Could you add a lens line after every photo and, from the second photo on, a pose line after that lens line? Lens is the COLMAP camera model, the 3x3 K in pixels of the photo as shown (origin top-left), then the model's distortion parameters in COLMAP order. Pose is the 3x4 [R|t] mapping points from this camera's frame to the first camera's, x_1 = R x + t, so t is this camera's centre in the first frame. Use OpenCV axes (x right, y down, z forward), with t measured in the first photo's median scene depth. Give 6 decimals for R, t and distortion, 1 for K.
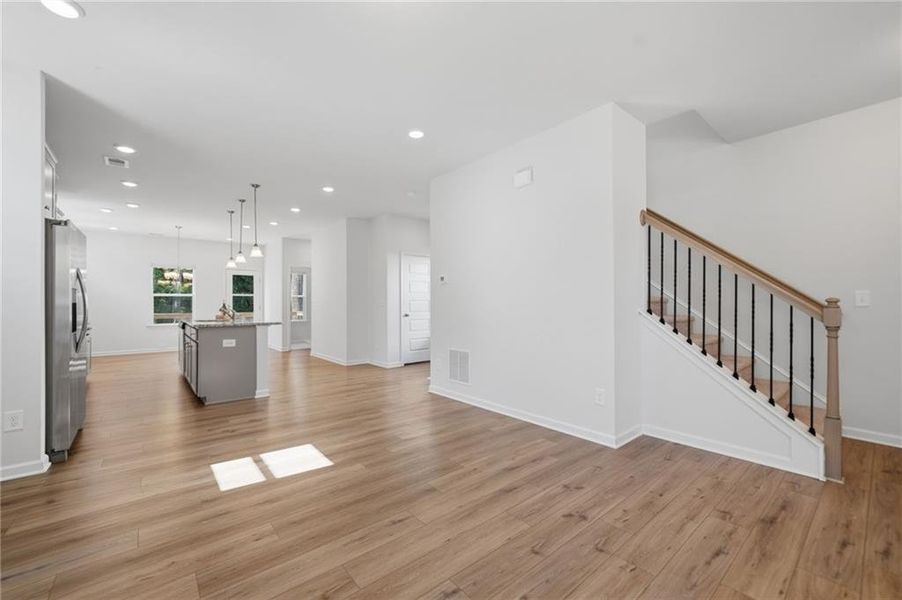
lens RADIAL K [[367.6, 0, 436.3], [0, 367.6, 299.2], [0, 0, 1]] dist [0.000980, 0.000147]
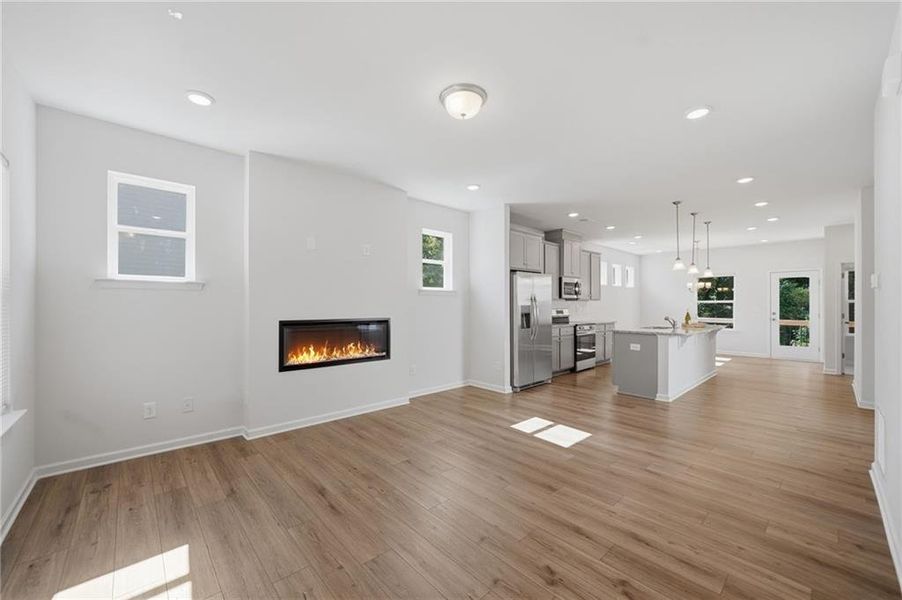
lens RADIAL K [[348.4, 0, 447.5], [0, 348.4, 304.2], [0, 0, 1]] dist [-0.003558, 0.000363]
pose [[0.061524, -0.000812, -0.998105, 0.870386], [0.015239, 0.999884, 0.000126, -0.050019], [0.997989, -0.015218, 0.061529, 0.514087]]
